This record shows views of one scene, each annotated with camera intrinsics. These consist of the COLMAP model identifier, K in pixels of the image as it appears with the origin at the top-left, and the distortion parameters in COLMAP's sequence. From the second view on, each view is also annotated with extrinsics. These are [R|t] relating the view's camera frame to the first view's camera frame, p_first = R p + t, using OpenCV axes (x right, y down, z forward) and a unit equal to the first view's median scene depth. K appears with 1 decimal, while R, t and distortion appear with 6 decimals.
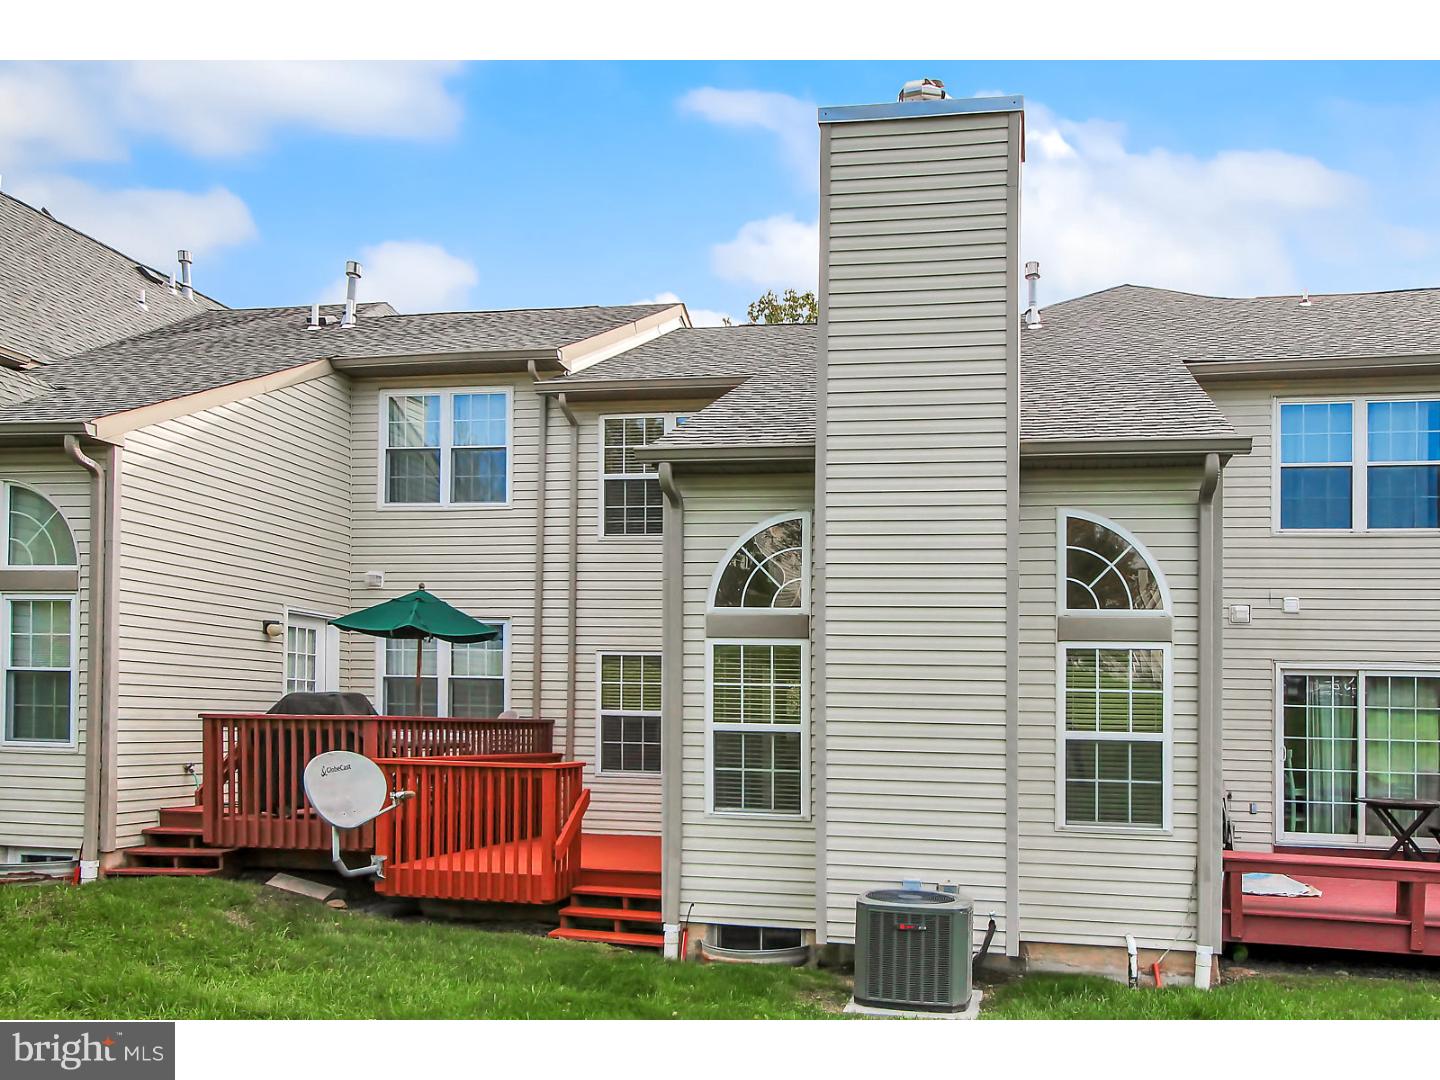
lens RADIAL K [[1105.5, 0, 720.7], [0, 1105.5, 506.0], [0, 0, 1]] dist [0.002872, 0.003773]
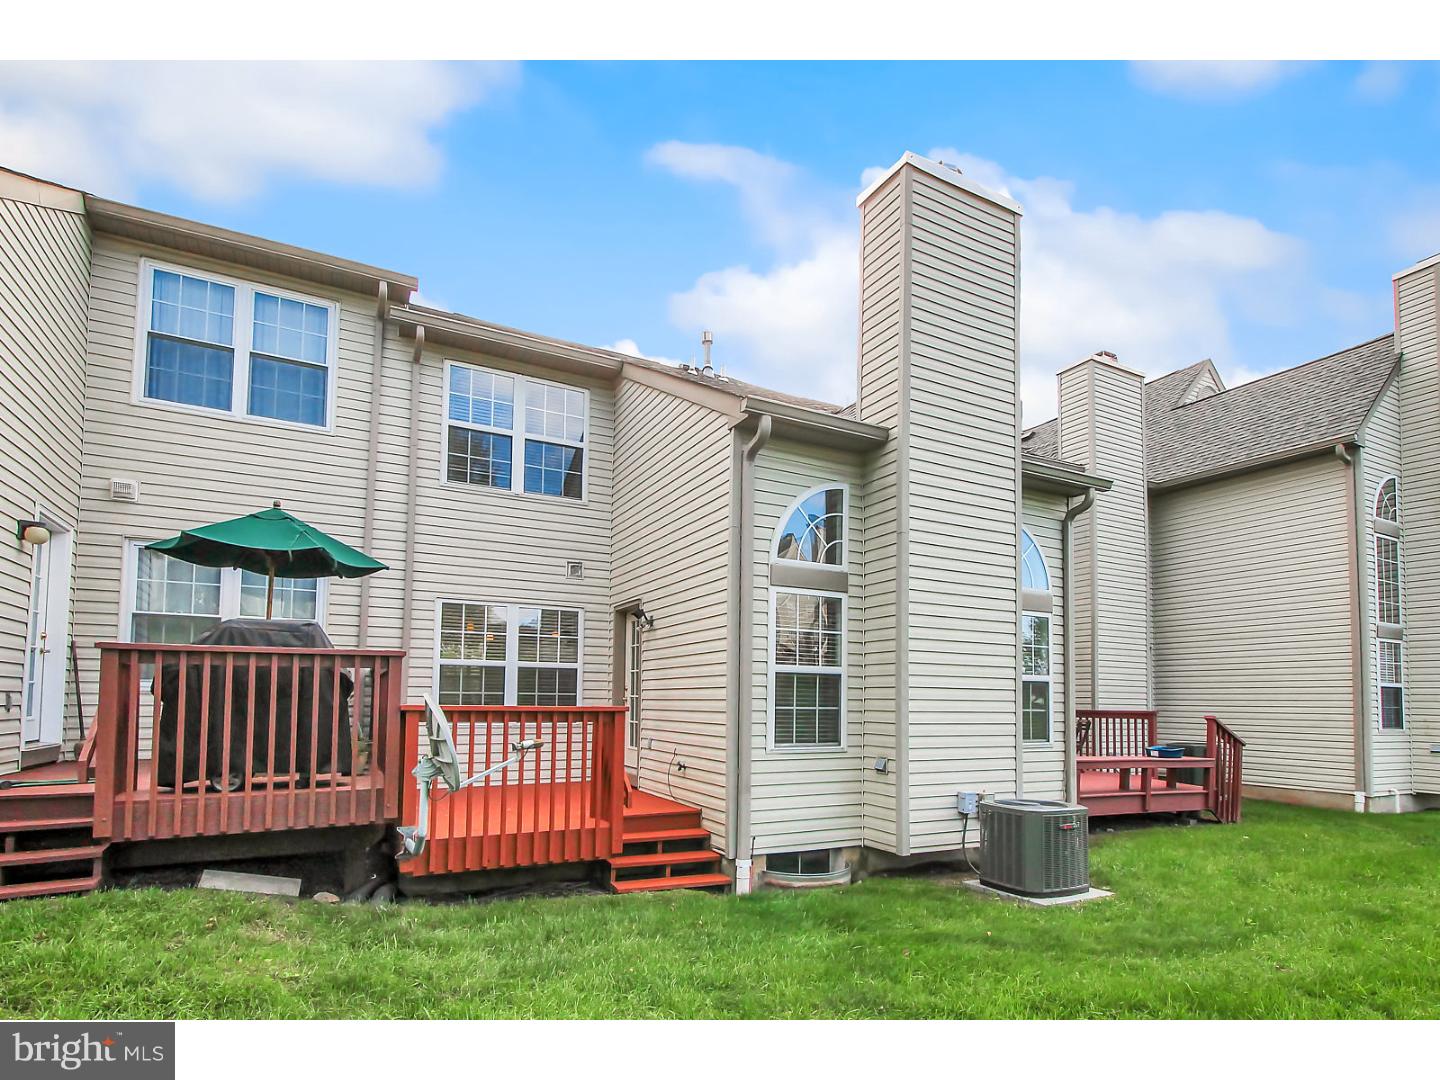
lens RADIAL K [[780.1, 0, 719.3], [0, 780.1, 547.5], [0, 0, 1]] dist [0.010246, -0.000355]
pose [[0.772398, 0.113550, 0.624907, -0.498094], [-0.112215, 0.992809, -0.041699, 0.113498], [-0.625148, -0.037915, 0.779585, 0.421794]]
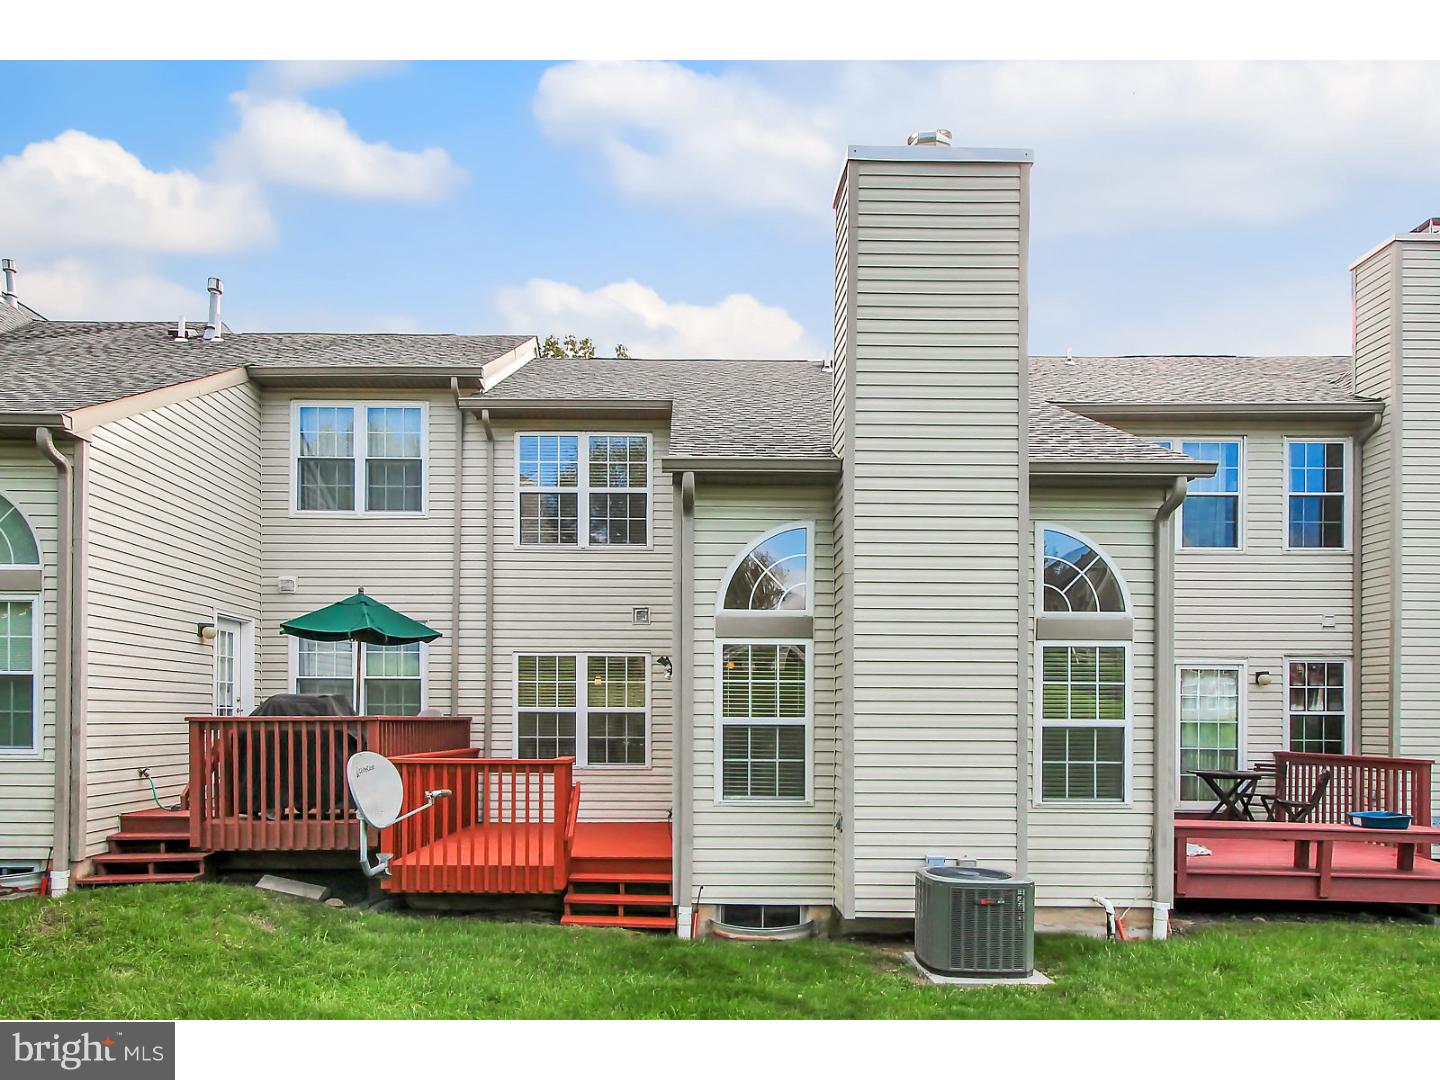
lens RADIAL K [[979.5, 0, 720.0], [0, 979.5, 540.0], [0, 0, 1]] dist [0.004632, 0.001646]
pose [[0.984175, 0.015177, 0.176549, -0.167616], [-0.018037, 0.999731, 0.014608, 0.010175], [-0.176280, -0.017562, 0.984183, 0.066093]]
